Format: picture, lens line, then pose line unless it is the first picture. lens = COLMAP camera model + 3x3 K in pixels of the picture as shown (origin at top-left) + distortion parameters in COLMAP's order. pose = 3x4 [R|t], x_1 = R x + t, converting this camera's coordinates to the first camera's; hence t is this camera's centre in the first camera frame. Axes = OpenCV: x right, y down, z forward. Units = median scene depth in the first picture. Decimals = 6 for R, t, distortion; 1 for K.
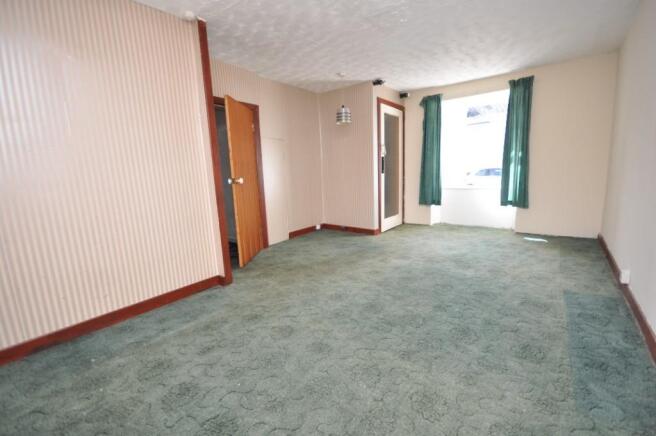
lens RADIAL K [[281.6, 0, 329.1], [0, 281.6, 220.0], [0, 0, 1]] dist [0.002064, 0.000057]
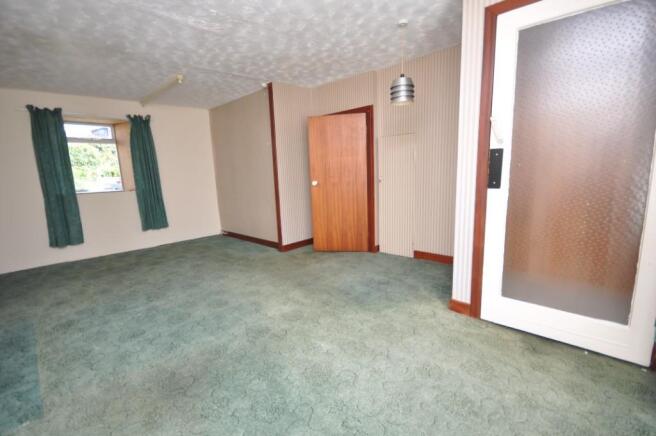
lens RADIAL K [[287.3, 0, 328.0], [0, 287.3, 218.0], [0, 0, 1]] dist [0.001228, -0.000490]
pose [[-0.099509, 0.209185, -0.972800, 0.847523], [-0.123409, 0.967509, 0.220671, -0.248233], [0.987354, 0.142011, -0.070461, 1.052738]]
